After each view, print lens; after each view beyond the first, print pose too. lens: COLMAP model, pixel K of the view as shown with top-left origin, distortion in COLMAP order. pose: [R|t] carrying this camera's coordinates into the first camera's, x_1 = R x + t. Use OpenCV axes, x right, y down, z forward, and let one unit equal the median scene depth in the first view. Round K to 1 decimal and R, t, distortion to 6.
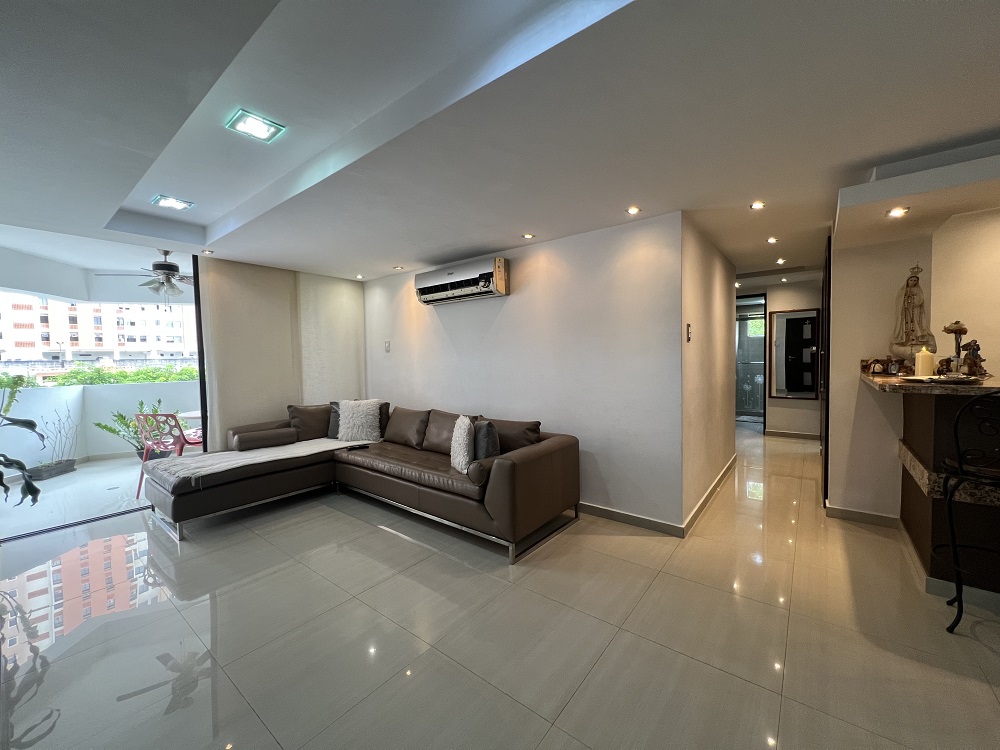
lens RADIAL K [[399.6, 0, 499.1], [0, 399.6, 373.1], [0, 0, 1]] dist [-0.002627, -0.000096]
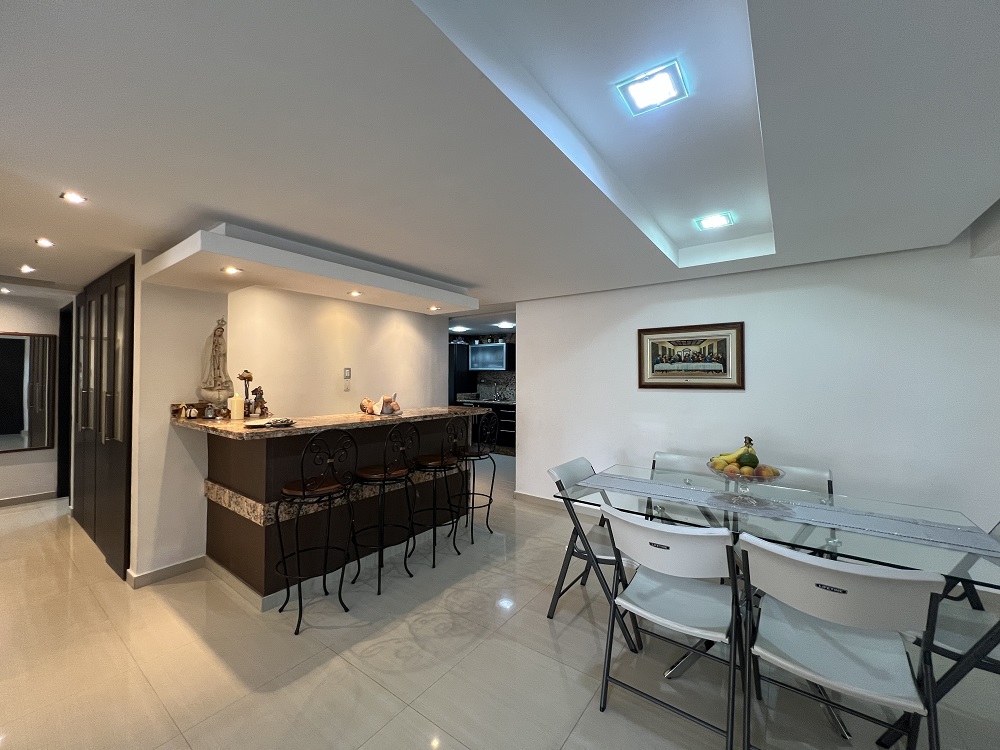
lens RADIAL K [[399.6, 0, 498.9], [0, 399.6, 373.8], [0, 0, 1]] dist [-0.002627, -0.000096]
pose [[-0.032222, 0.030644, 0.999011, -0.082013], [0.037976, 0.998846, -0.029414, -0.053595], [-0.998759, 0.036991, -0.033348, 0.270106]]
